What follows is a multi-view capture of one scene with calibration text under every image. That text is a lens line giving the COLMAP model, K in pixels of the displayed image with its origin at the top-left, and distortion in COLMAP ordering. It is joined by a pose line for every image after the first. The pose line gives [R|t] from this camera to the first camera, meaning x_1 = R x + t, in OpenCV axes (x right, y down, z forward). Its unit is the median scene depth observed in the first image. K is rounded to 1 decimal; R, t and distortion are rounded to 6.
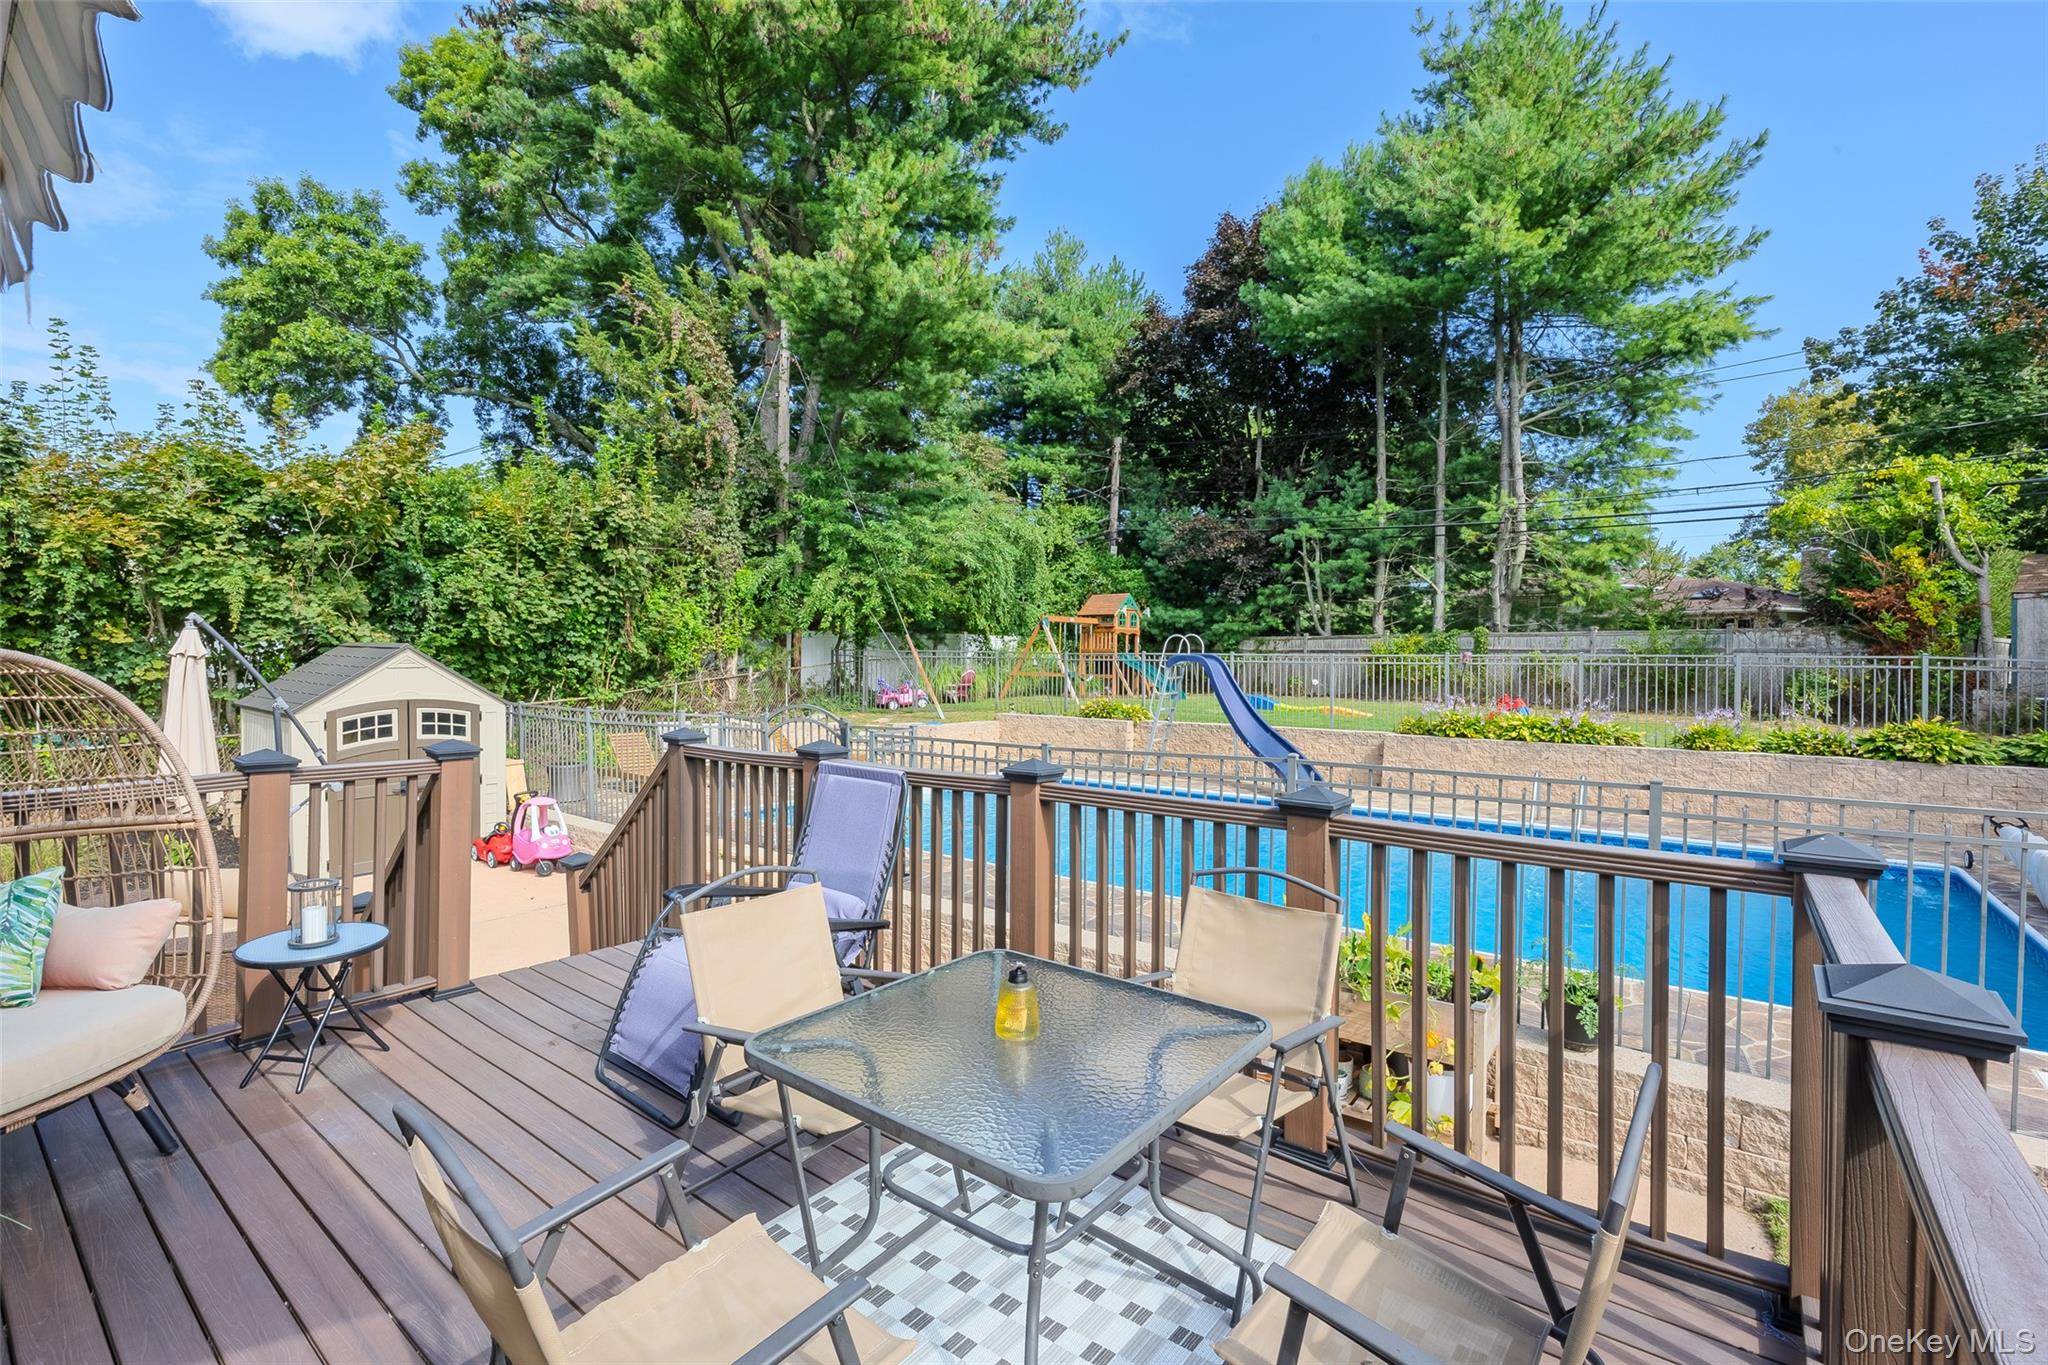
lens RADIAL K [[935.6, 0, 1024.4], [0, 935.6, 680.5], [0, 0, 1]] dist [-0.010586, -0.000449]
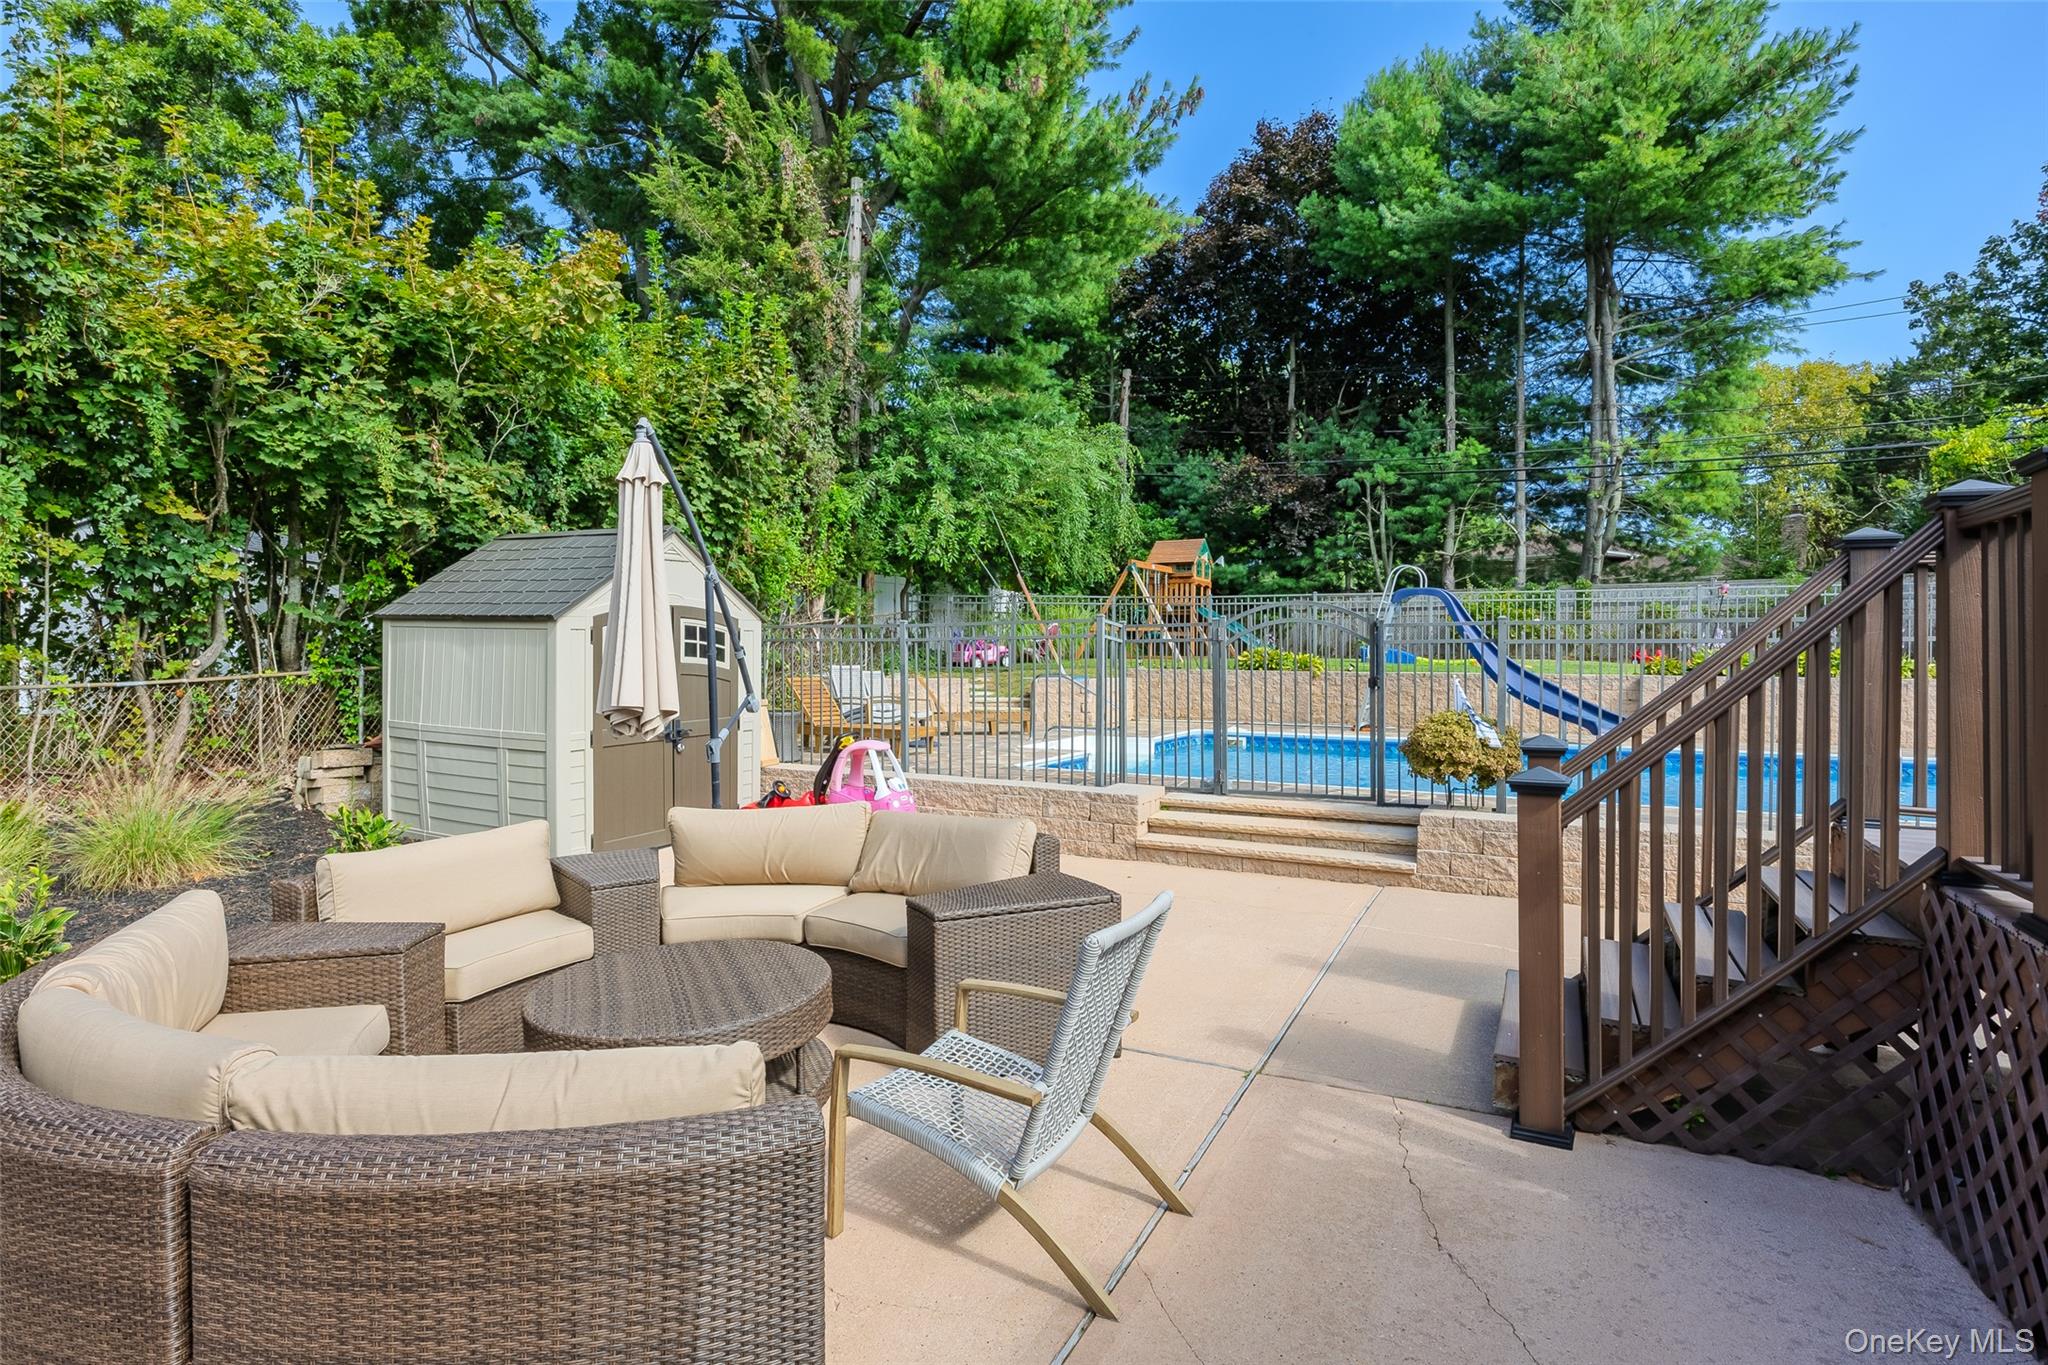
lens RADIAL K [[1050.4, 0, 1023.9], [0, 1050.4, 678.9], [0, 0, 1]] dist [-0.007154, -0.000472]
pose [[0.982387, -0.009361, 0.186621, -0.247543], [0.009073, 0.999956, 0.002399, 0.034967], [-0.186636, -0.000664, 0.982429, 0.074980]]
